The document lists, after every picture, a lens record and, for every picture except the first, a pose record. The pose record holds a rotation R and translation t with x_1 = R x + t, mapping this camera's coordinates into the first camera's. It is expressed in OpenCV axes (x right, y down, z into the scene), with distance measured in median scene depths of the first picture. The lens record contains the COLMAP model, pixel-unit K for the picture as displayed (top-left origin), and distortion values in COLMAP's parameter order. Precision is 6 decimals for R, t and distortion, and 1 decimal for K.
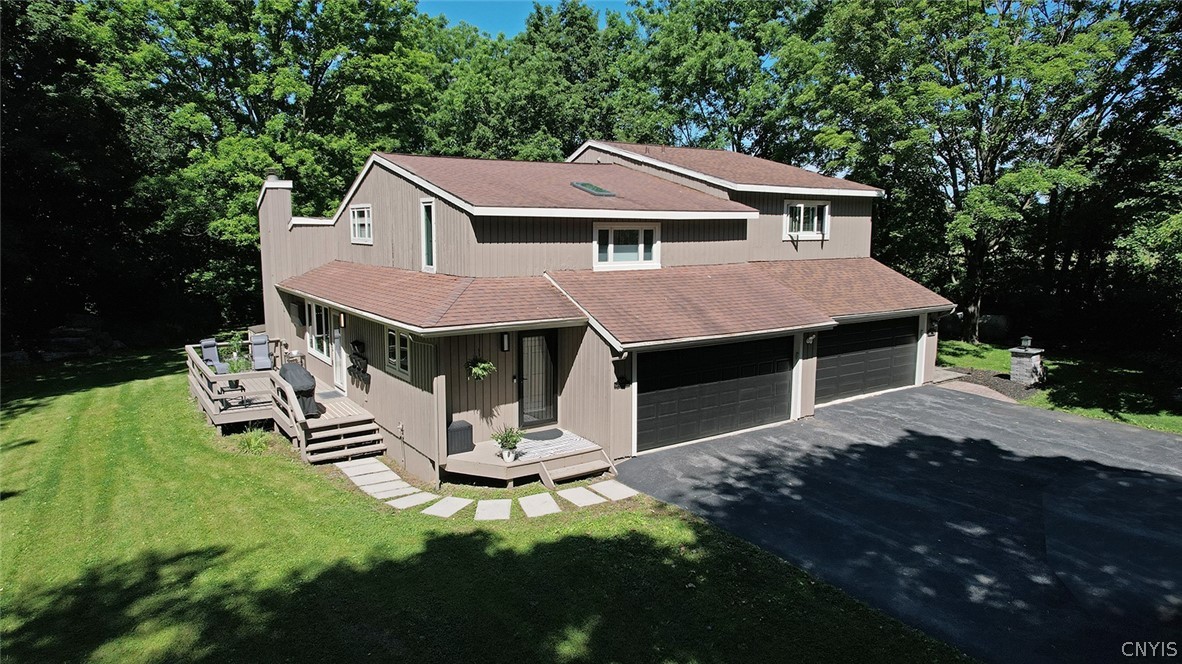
lens RADIAL K [[756.4, 0, 591.0], [0, 756.4, 332.0], [0, 0, 1]] dist [-0.076105, 0.070177]
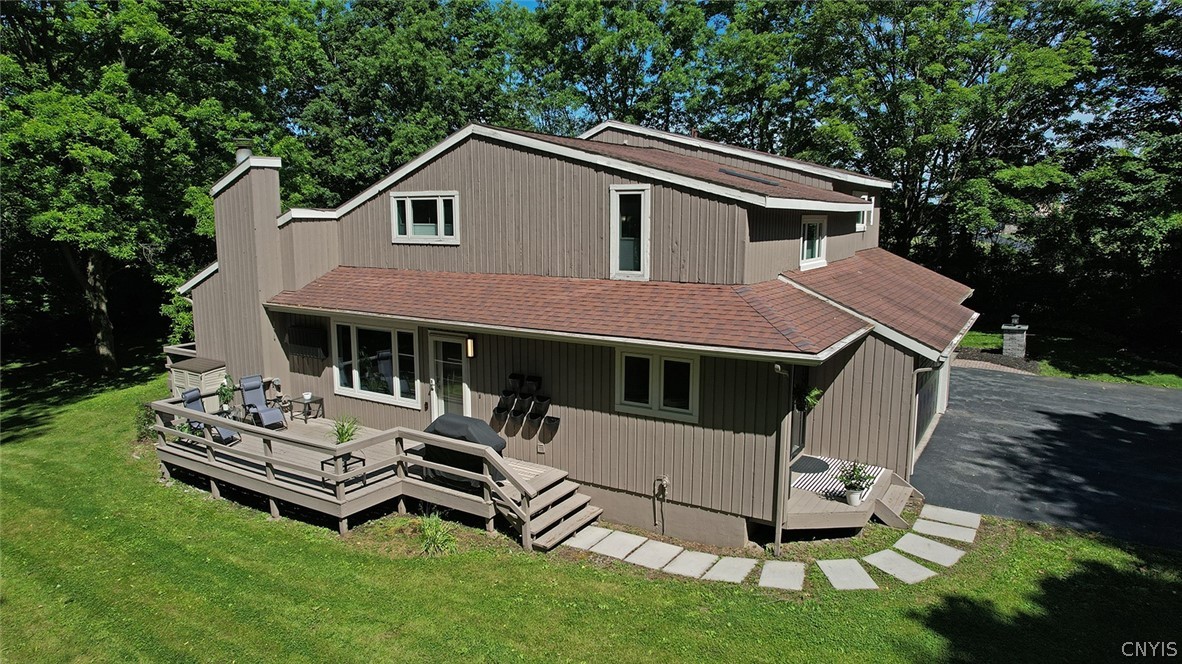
lens RADIAL K [[756.4, 0, 591.0], [0, 756.4, 332.0], [0, 0, 1]] dist [-0.076105, 0.070177]
pose [[0.910823, -0.067375, 0.407262, -0.626427], [0.061710, 0.997728, 0.027047, -0.052803], [-0.408158, 0.000497, 0.912911, 0.326241]]
